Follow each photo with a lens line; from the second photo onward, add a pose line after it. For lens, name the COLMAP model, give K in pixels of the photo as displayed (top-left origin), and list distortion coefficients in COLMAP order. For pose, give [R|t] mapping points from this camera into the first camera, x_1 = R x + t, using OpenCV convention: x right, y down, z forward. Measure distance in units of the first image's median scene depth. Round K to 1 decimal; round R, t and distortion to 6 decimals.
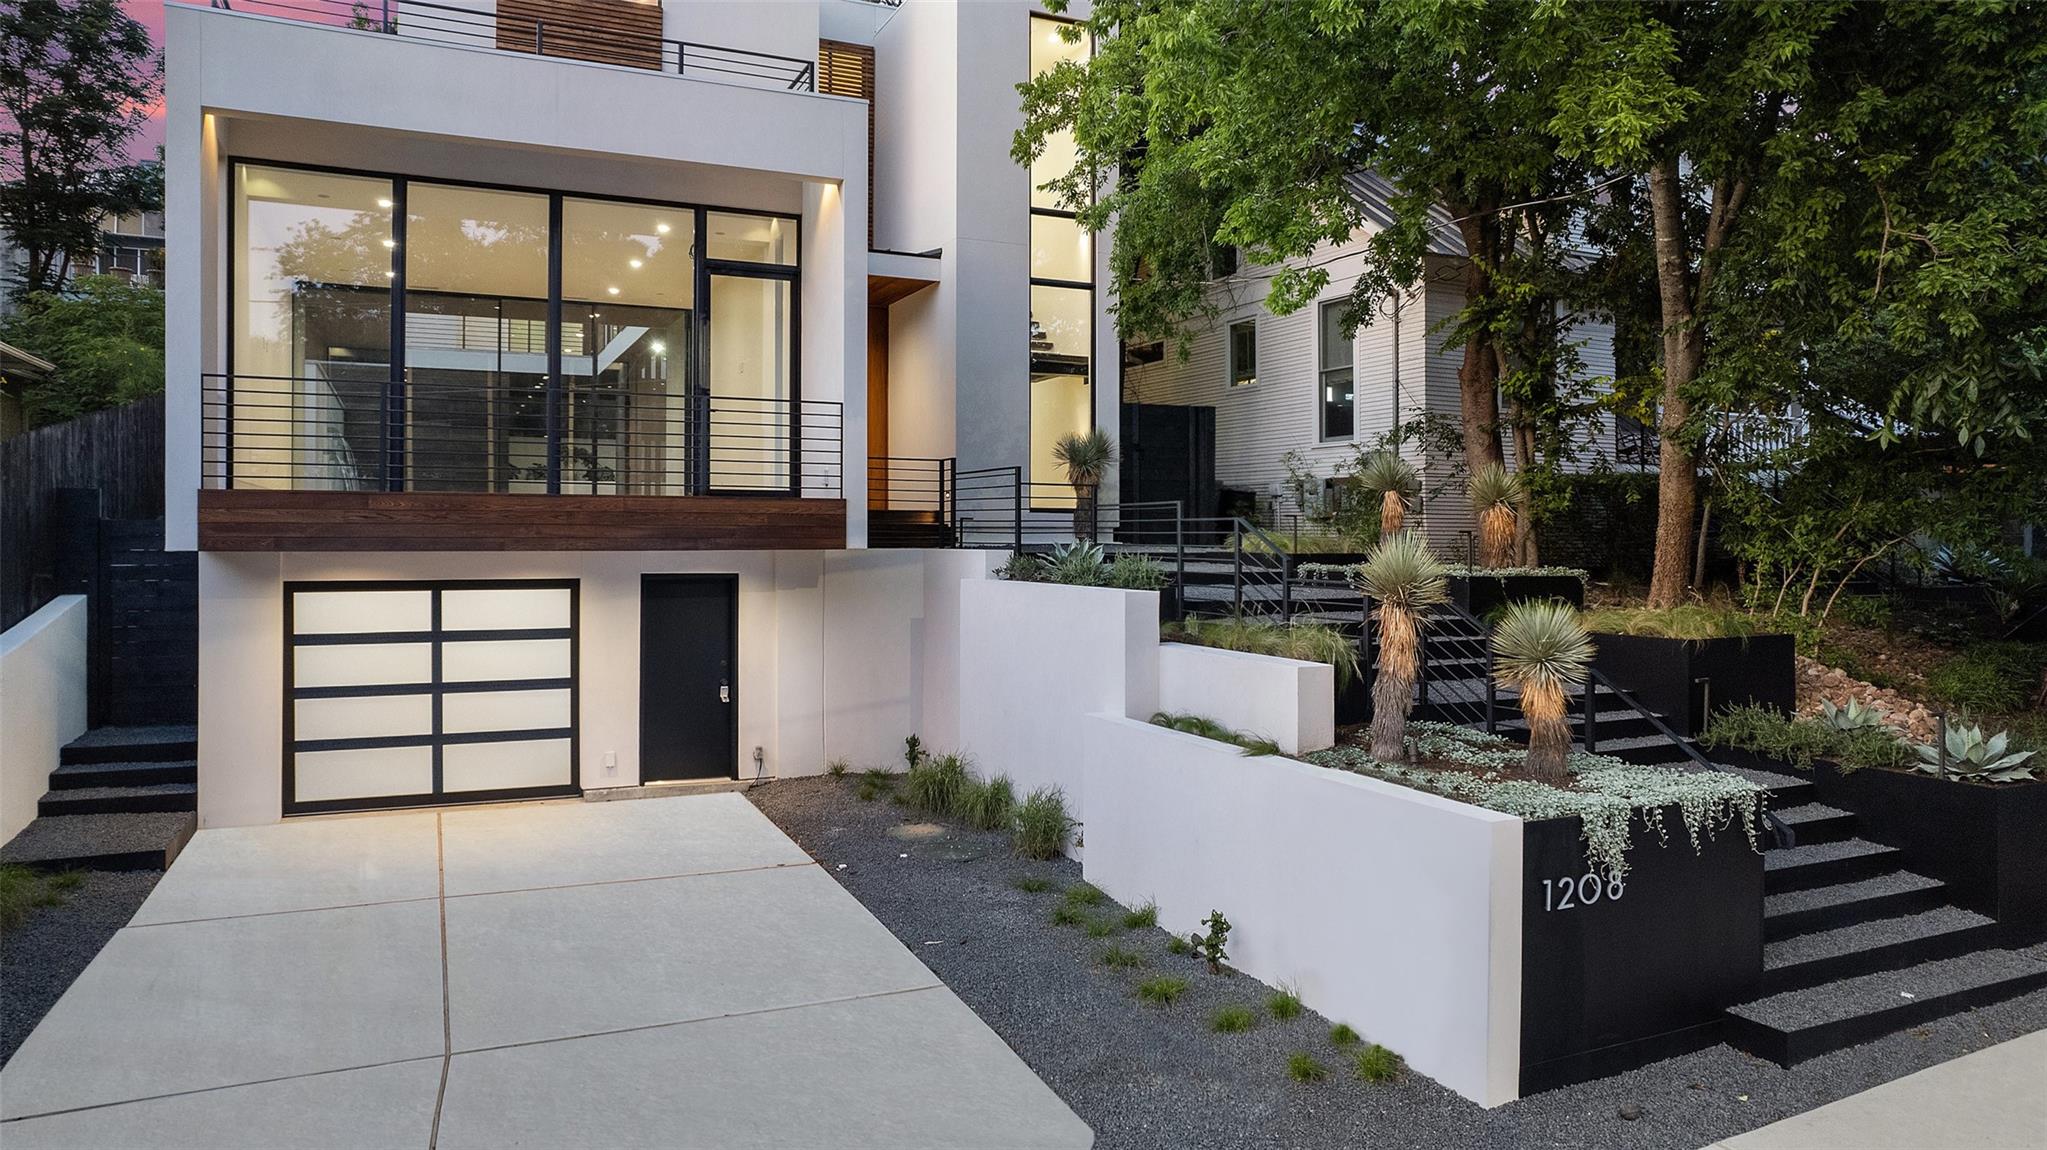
lens RADIAL K [[1316.9, 0, 1024.4], [0, 1316.9, 553.6], [0, 0, 1]] dist [-0.053593, 0.020112]
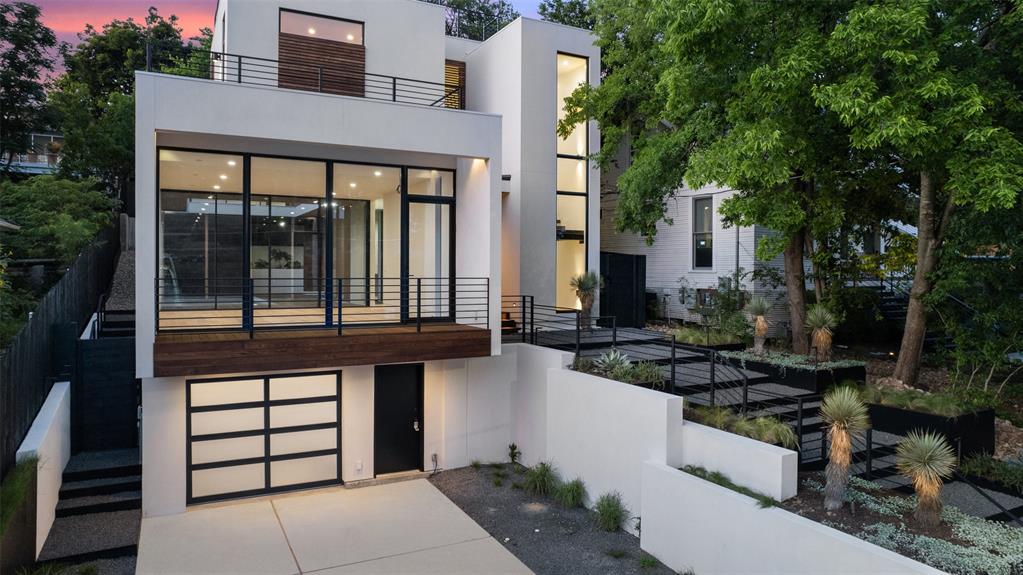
lens RADIAL K [[658.1, 0, 511.7], [0, 658.1, 287.8], [0, 0, 1]] dist [-0.053593, 0.020112]
pose [[0.998612, 0.000488, 0.052676, -0.147777], [-0.001137, 0.999924, 0.012288, -0.106978], [-0.052666, -0.012331, 0.998536, 0.061035]]
